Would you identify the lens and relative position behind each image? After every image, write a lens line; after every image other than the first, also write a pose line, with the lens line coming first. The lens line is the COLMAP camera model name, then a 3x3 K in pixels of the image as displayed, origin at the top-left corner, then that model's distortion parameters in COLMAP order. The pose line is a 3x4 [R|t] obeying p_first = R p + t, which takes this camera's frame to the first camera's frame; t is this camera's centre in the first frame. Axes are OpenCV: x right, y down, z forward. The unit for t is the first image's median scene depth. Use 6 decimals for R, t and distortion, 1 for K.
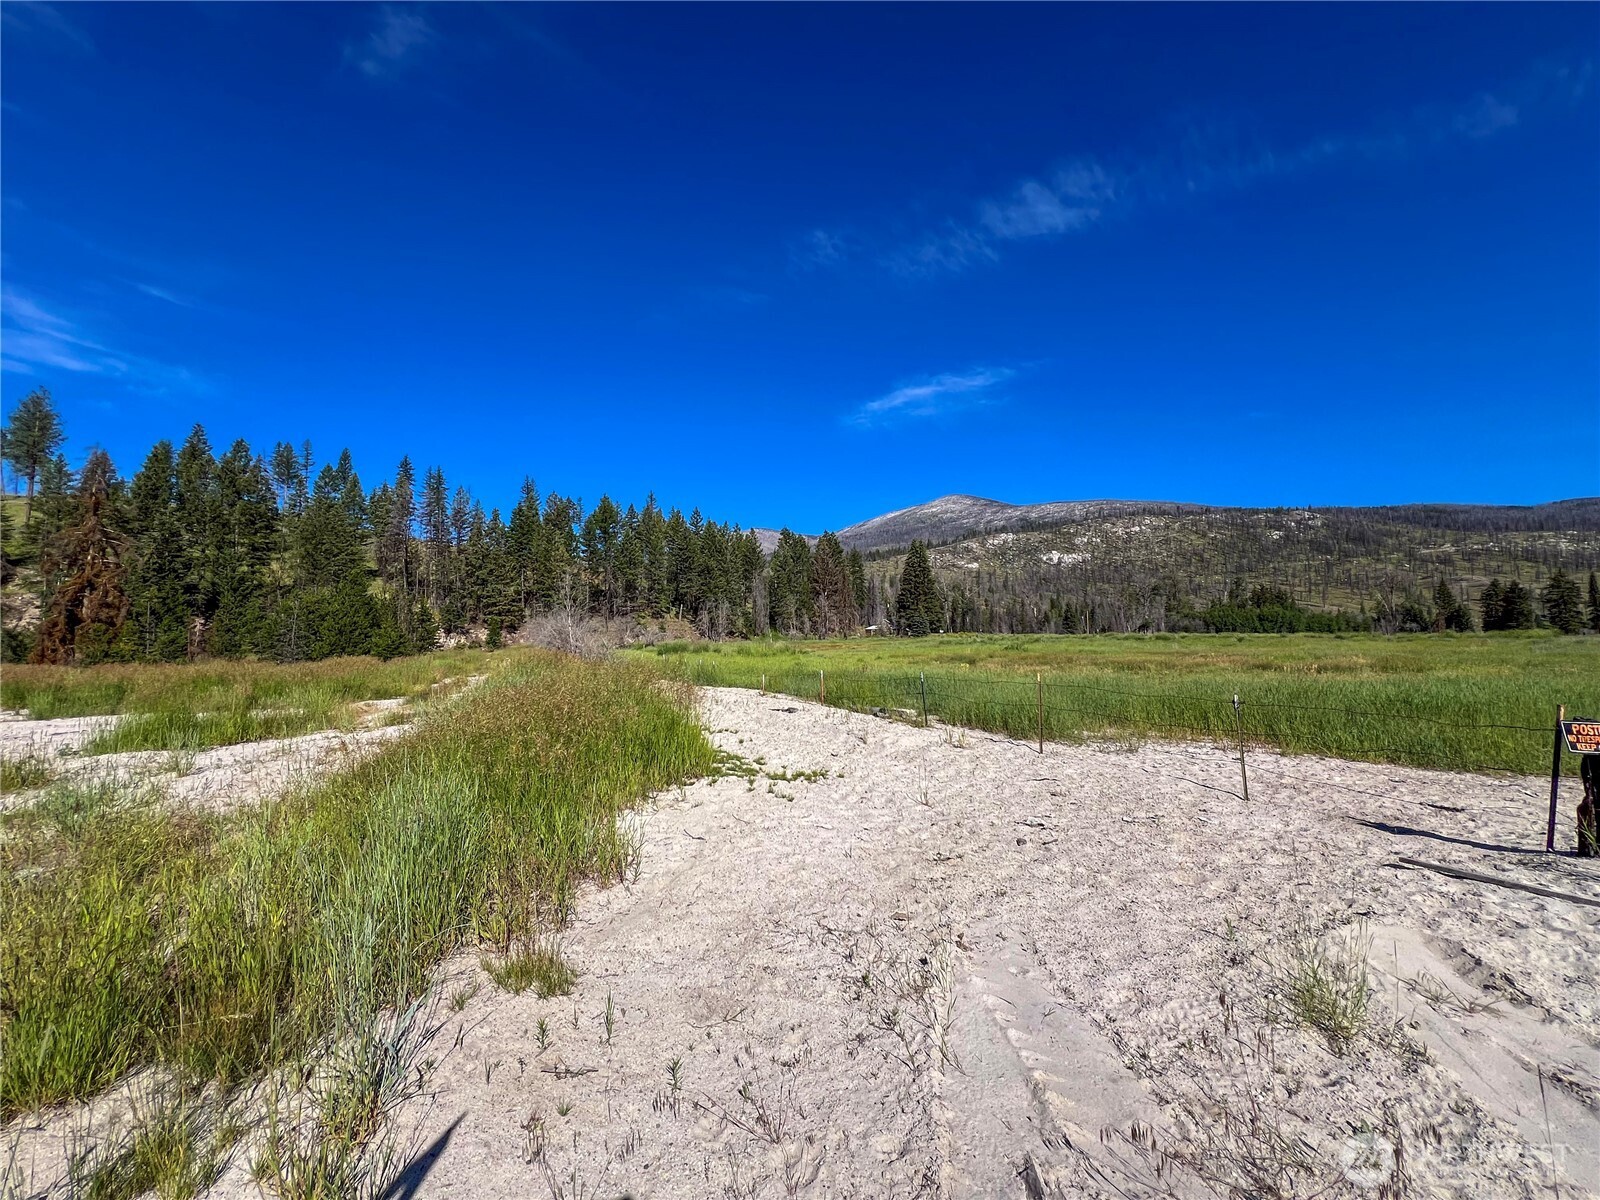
lens RADIAL K [[641.4, 0, 792.7], [0, 641.4, 605.4], [0, 0, 1]] dist [-0.001912, 0.000067]
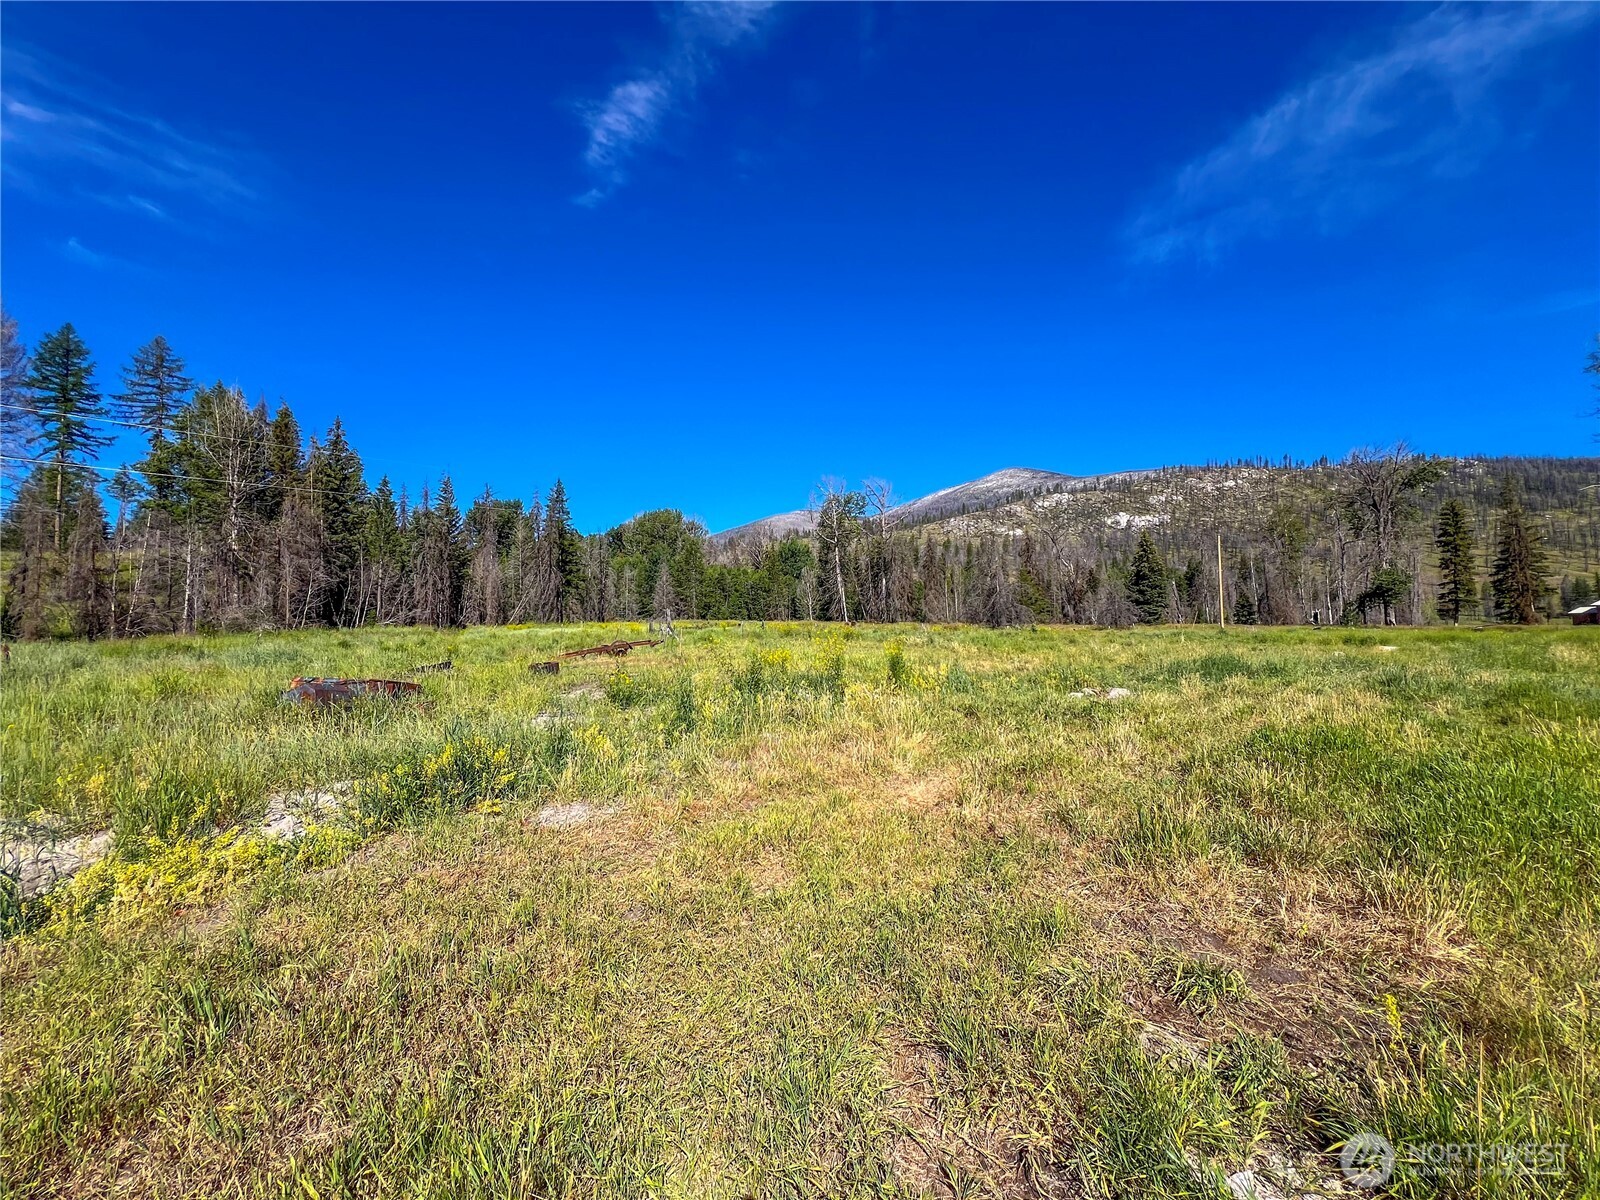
lens RADIAL K [[641.4, 0, 809.3], [0, 641.4, 603.7], [0, 0, 1]] dist [-0.001912, 0.000067]
pose [[0.997370, -0.008923, -0.071932, 0.079520], [0.010013, 0.999840, 0.014816, 0.010747], [0.071789, -0.015497, 0.997299, 0.183298]]
